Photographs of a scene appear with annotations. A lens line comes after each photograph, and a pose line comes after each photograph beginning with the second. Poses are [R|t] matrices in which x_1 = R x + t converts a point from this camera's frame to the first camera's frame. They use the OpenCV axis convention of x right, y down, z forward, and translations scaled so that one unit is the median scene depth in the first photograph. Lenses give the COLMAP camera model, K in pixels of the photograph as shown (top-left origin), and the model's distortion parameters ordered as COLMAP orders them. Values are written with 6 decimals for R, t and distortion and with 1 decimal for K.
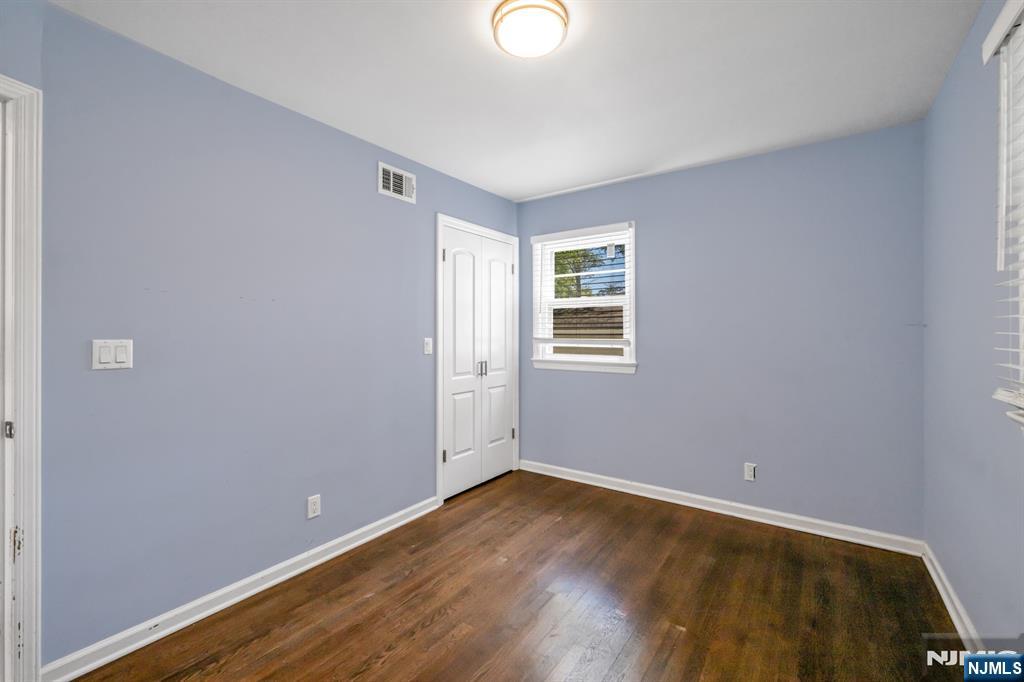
lens RADIAL K [[431.9, 0, 518.2], [0, 431.9, 334.7], [0, 0, 1]] dist [-0.000223, -0.000152]
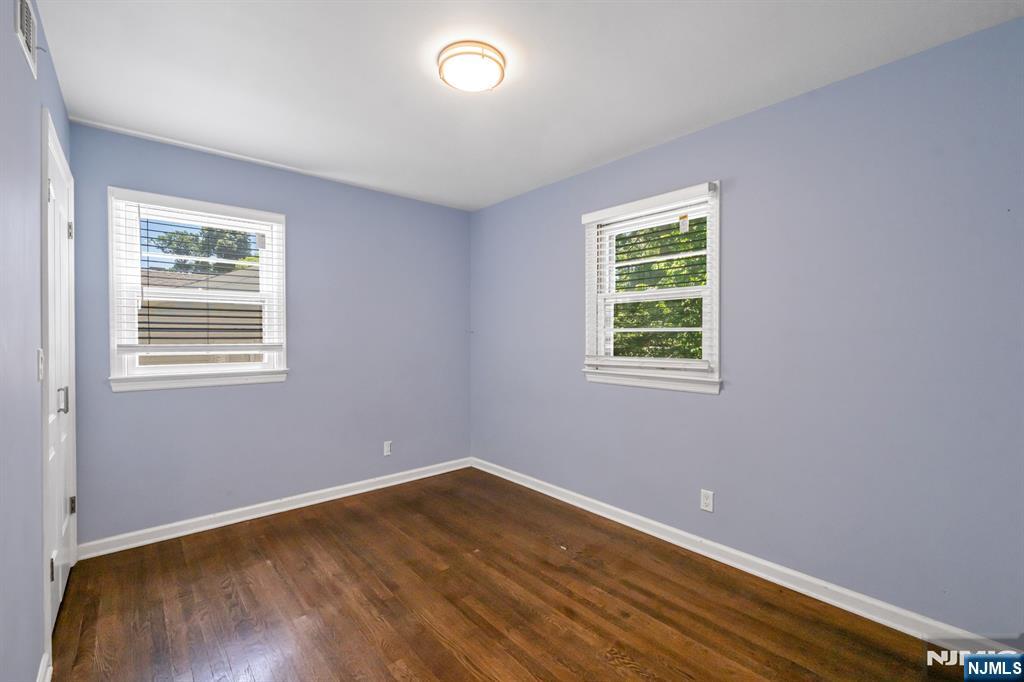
lens RADIAL K [[431.9, 0, 518.2], [0, 431.9, 334.7], [0, 0, 1]] dist [-0.000223, -0.000152]
pose [[0.238793, 0.003161, 0.971065, -0.511992], [0.003229, 0.999987, -0.004049, -0.002471], [-0.971065, 0.004102, 0.238780, 0.295405]]
